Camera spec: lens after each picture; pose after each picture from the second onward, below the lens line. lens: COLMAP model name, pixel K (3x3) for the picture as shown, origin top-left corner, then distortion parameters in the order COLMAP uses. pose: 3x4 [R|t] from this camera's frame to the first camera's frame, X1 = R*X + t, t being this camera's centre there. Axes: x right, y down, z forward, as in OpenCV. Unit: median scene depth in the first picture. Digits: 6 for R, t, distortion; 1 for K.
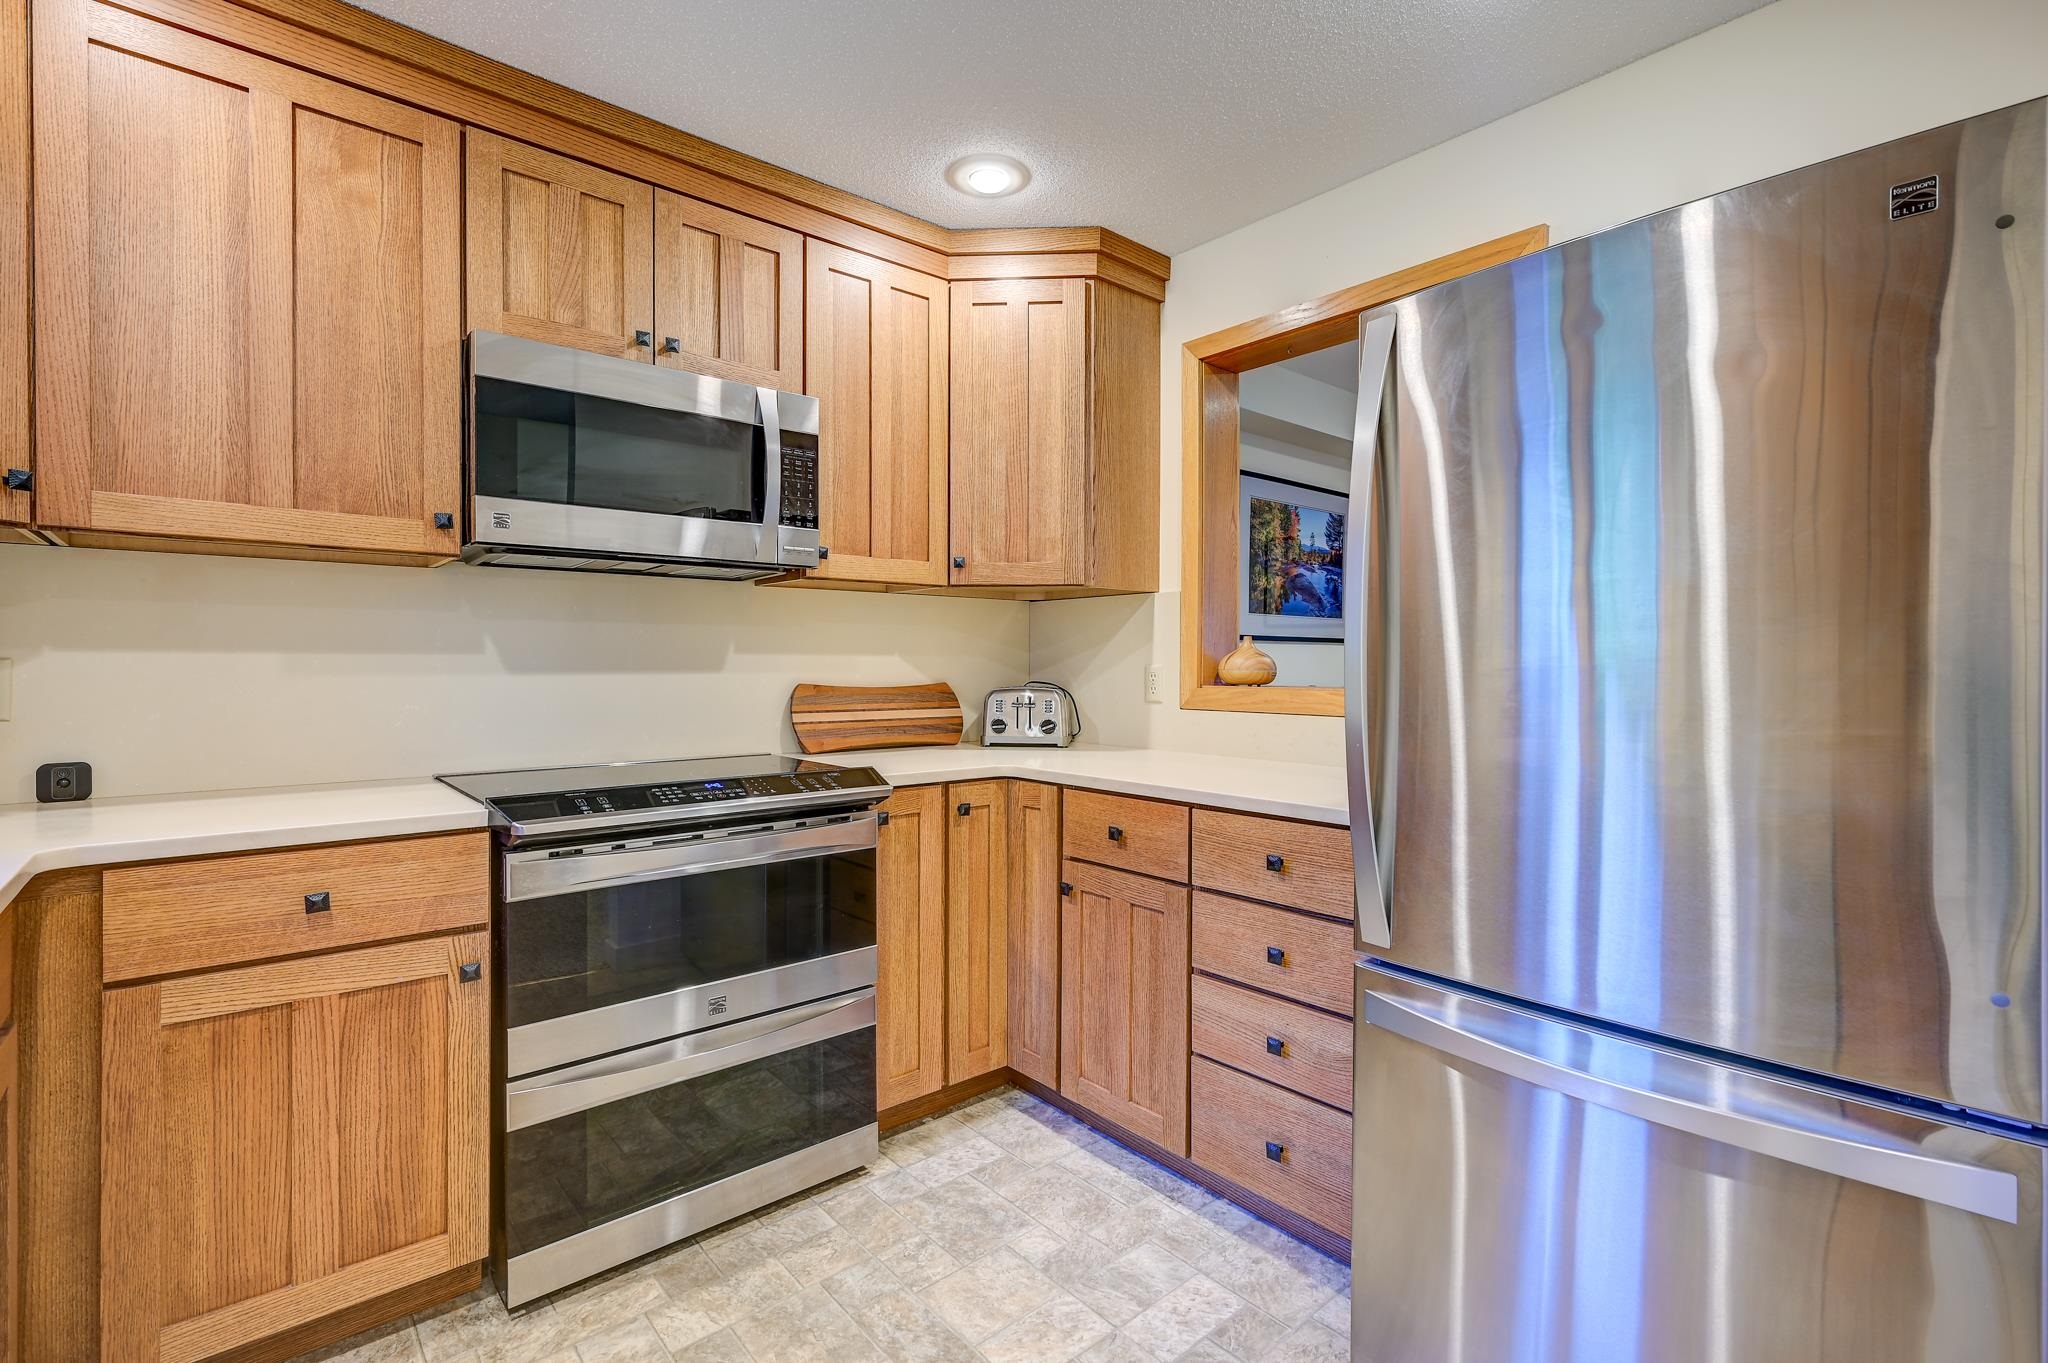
lens RADIAL K [[923.9, 0, 1022.8], [0, 923.9, 671.4], [0, 0, 1]] dist [0.010955, -0.001562]
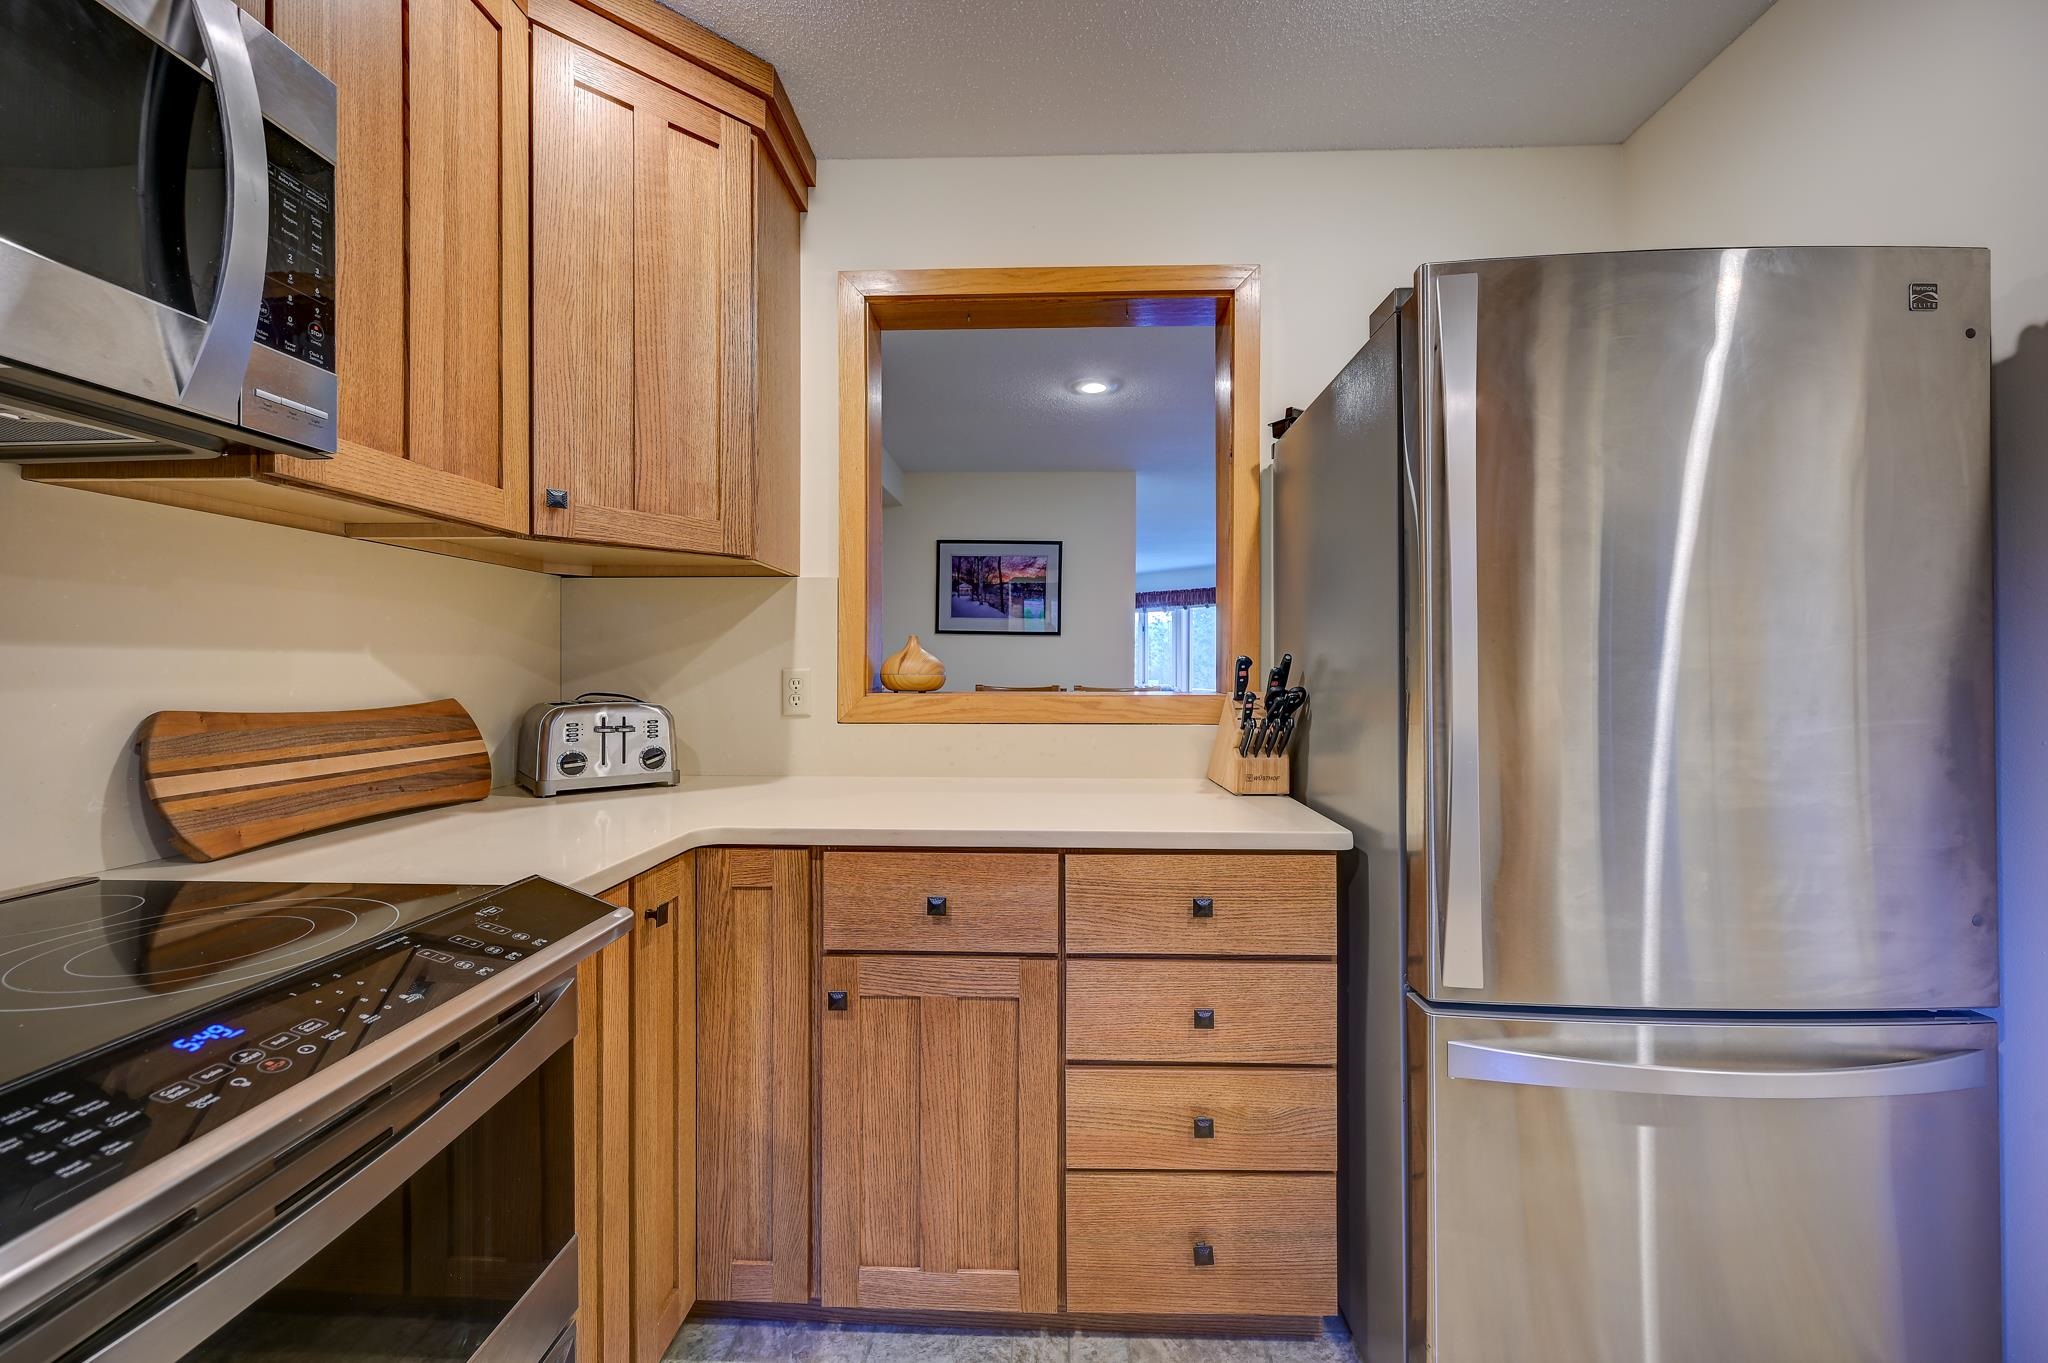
lens RADIAL K [[806.8, 0, 1028.0], [0, 806.8, 670.5], [0, 0, 1]] dist [0.000670, 0.000284]
pose [[0.678367, -0.003824, 0.734713, -0.244415], [0.006188, 0.999981, -0.000508, -0.004003], [-0.734697, 0.004891, 0.678378, 0.416170]]
